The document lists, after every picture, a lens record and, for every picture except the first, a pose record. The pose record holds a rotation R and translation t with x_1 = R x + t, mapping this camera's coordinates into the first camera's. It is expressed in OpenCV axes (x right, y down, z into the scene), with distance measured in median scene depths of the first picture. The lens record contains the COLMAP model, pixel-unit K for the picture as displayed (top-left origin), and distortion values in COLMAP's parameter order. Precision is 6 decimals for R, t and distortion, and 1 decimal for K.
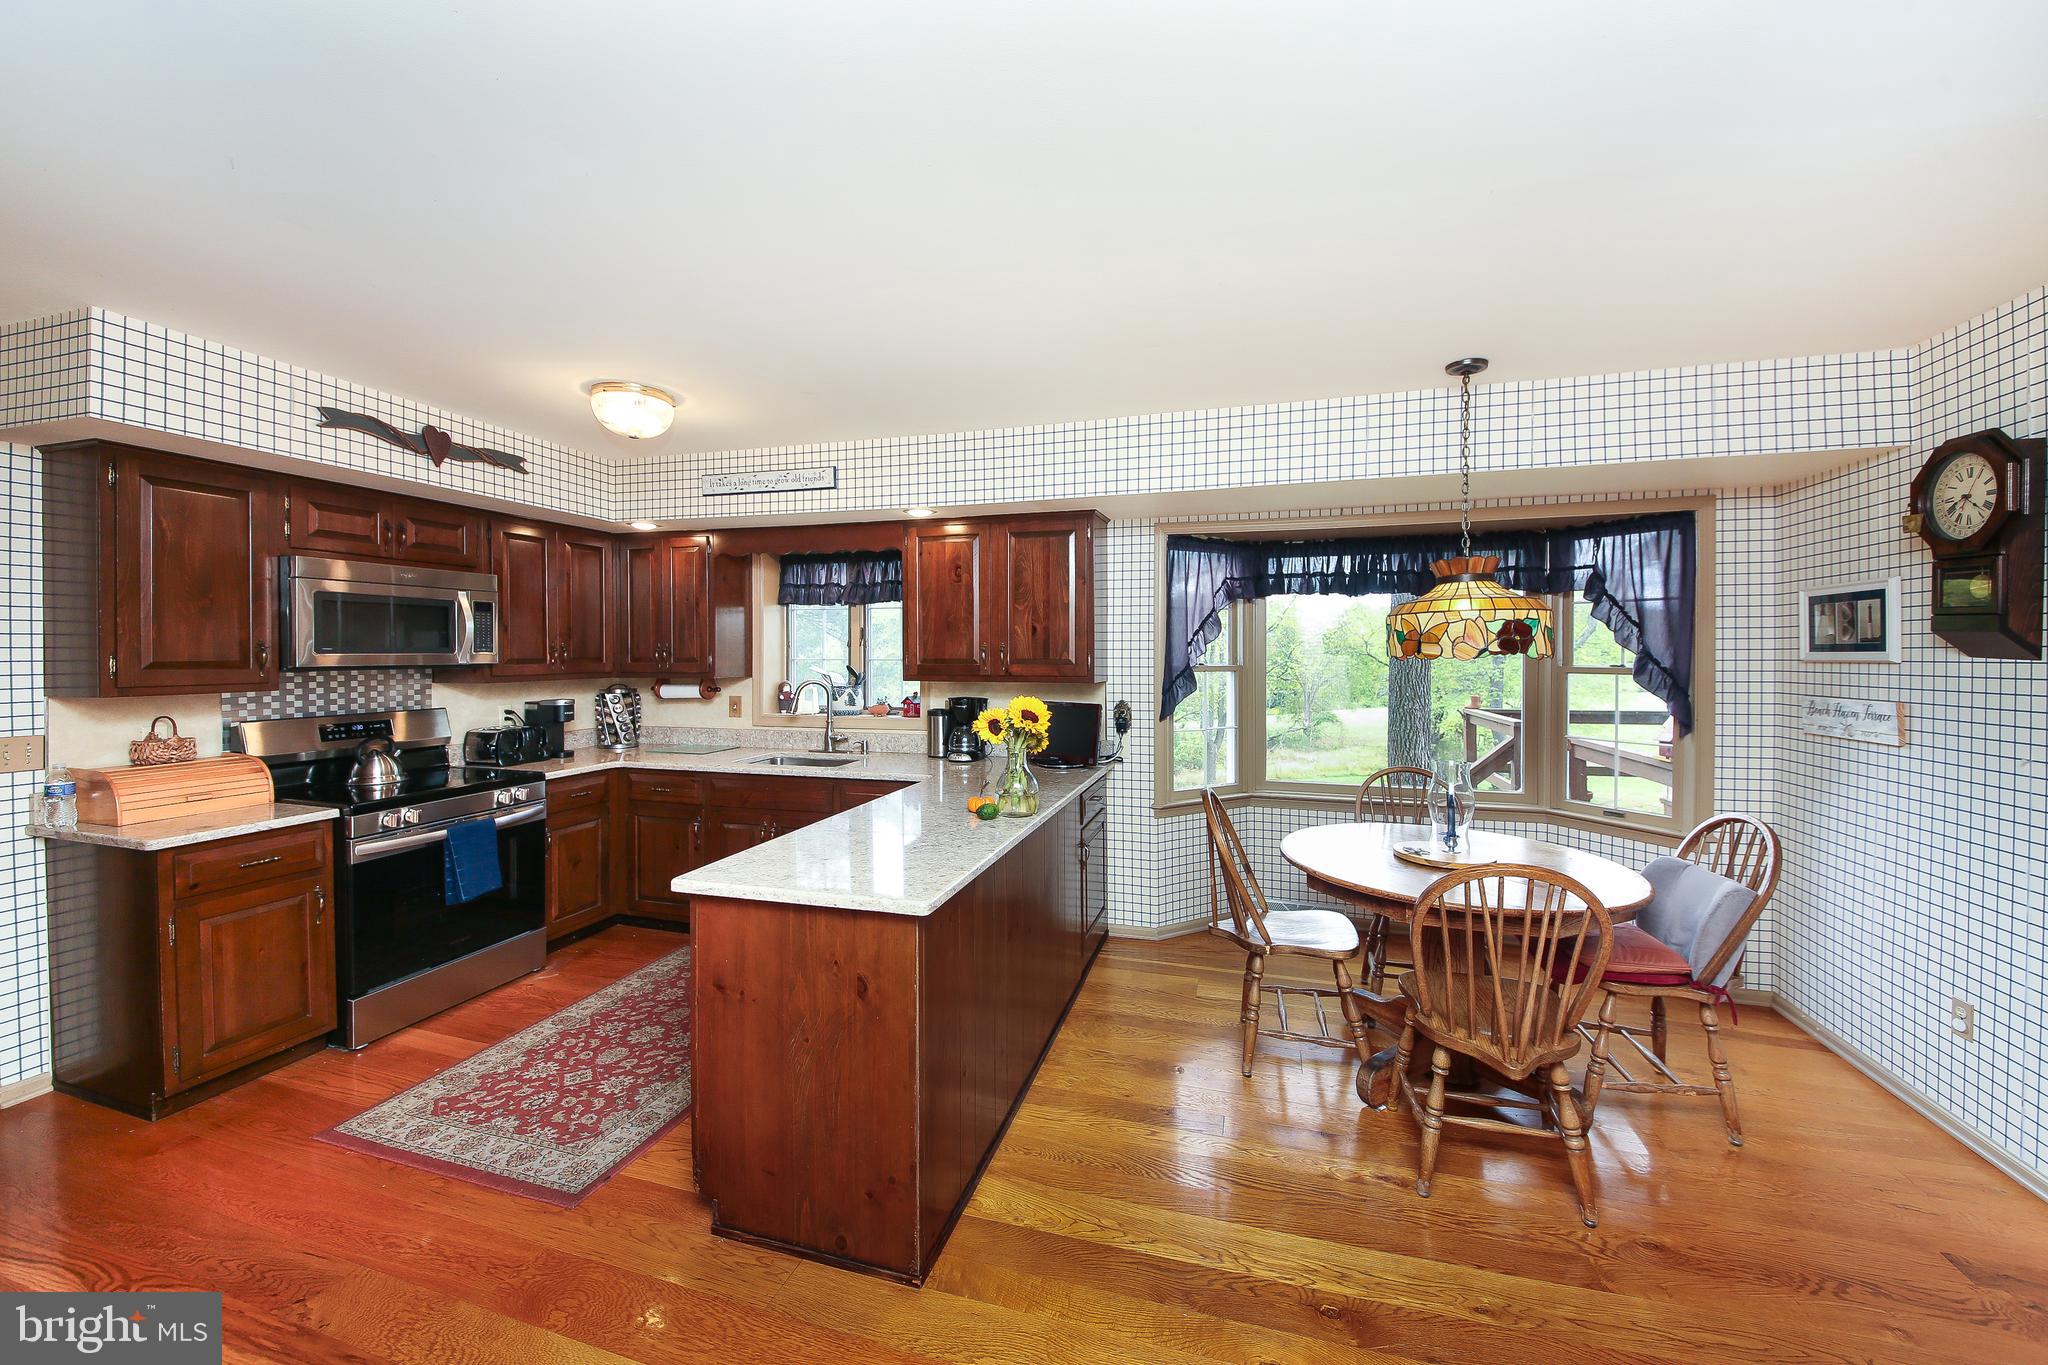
lens RADIAL K [[747.2, 0, 1025.8], [0, 747.2, 663.6], [0, 0, 1]] dist [0.001477, -0.000036]
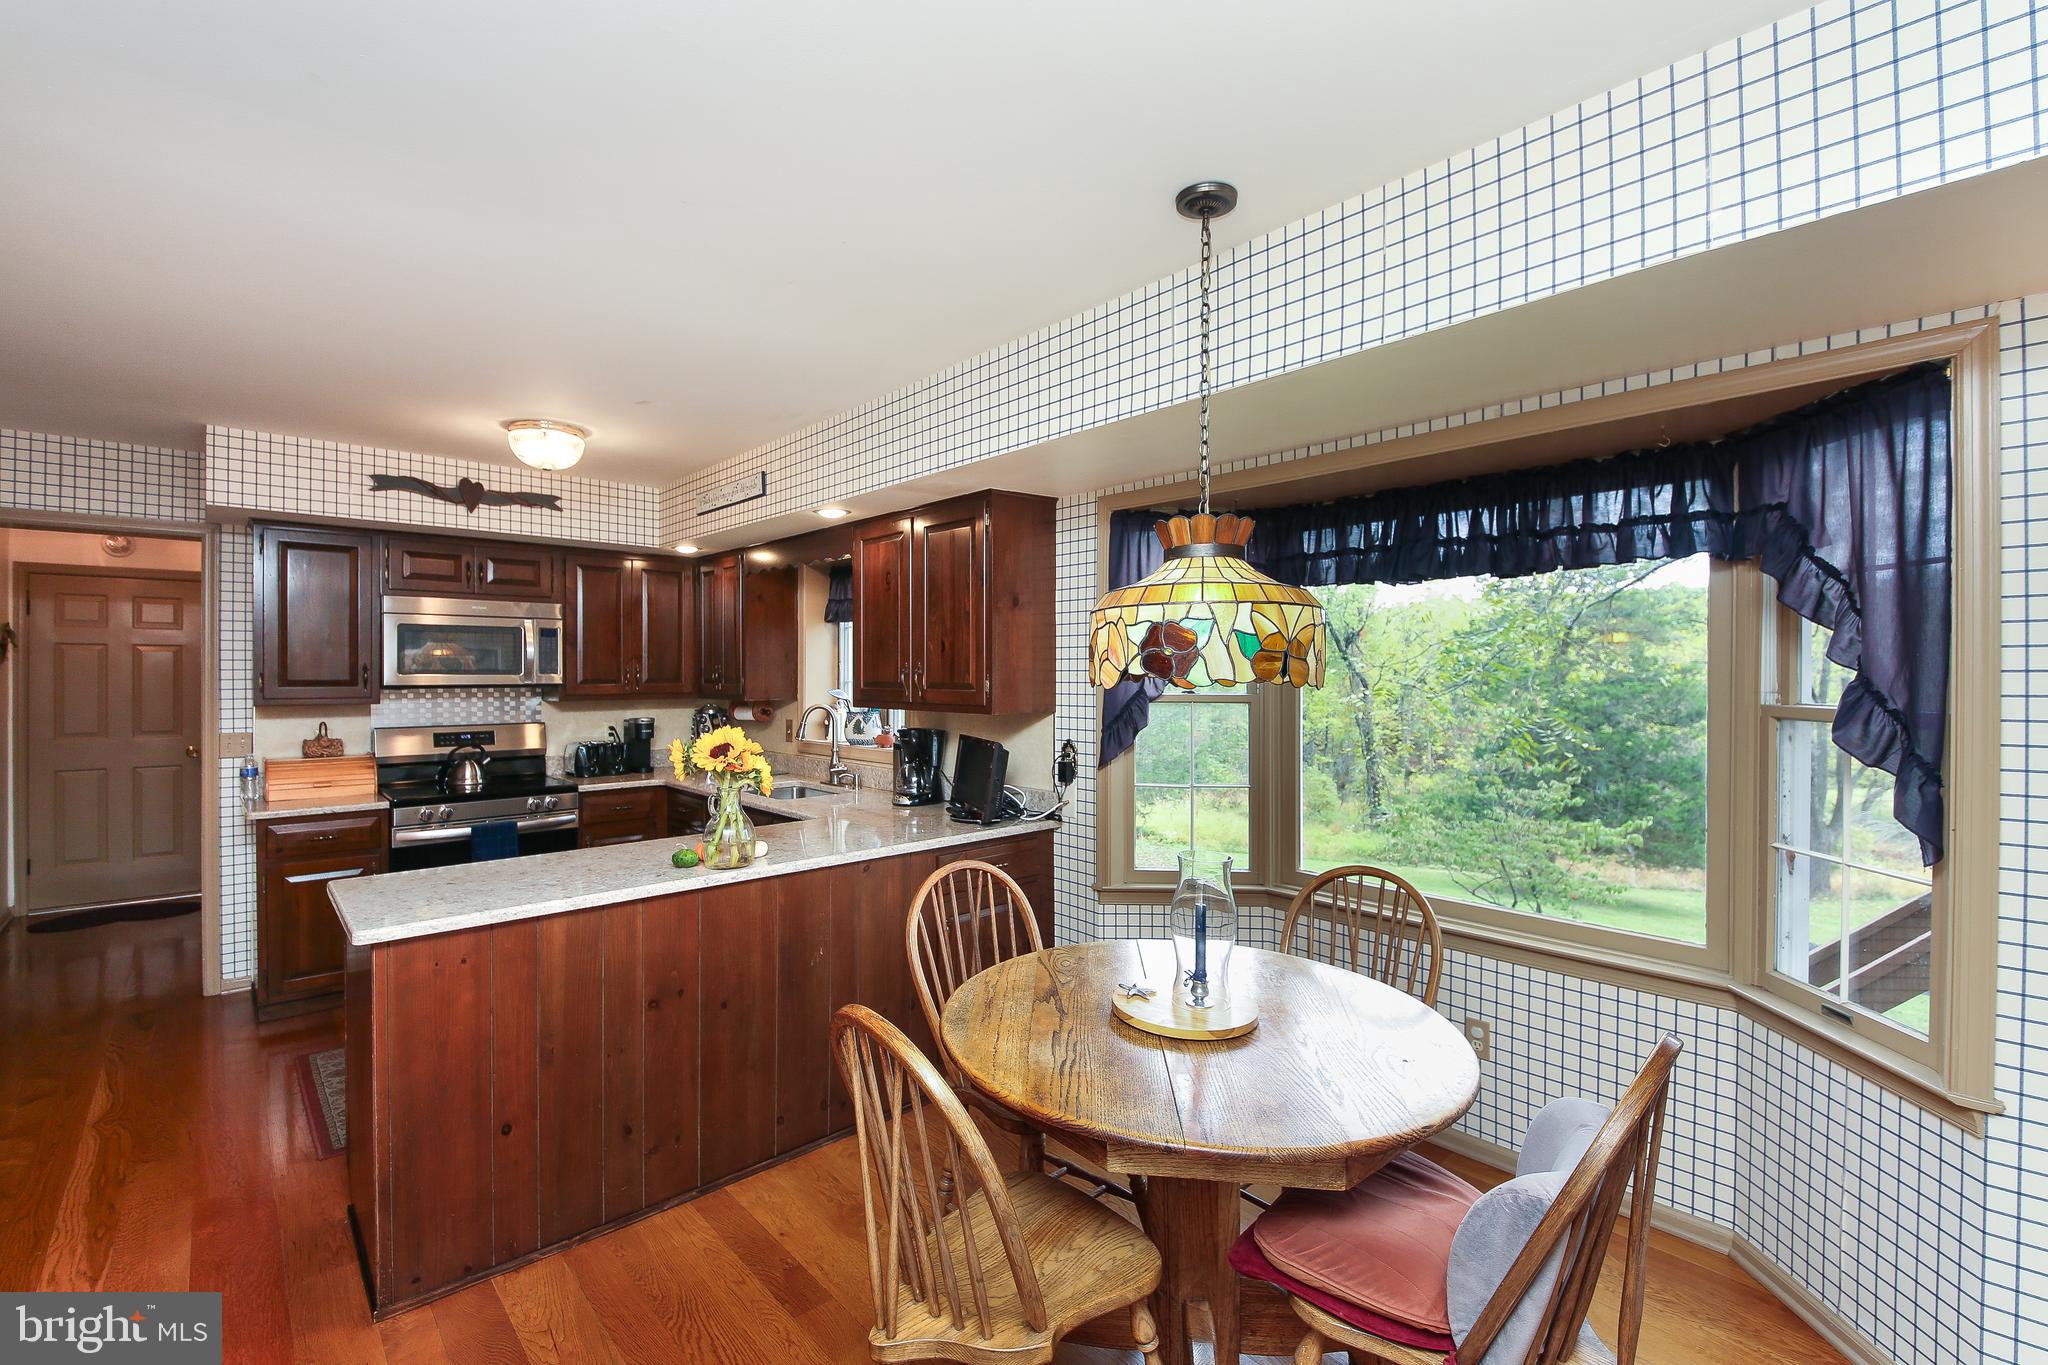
lens RADIAL K [[889.4, 0, 1024.0], [0, 889.4, 682.5], [0, 0, 1]] dist [-0.000368, 0.000076]
pose [[0.861276, 0.006771, -0.508093, 0.595372], [-0.009511, 0.999951, -0.002795, -0.005201], [0.508049, 0.007240, 0.861298, 0.230882]]
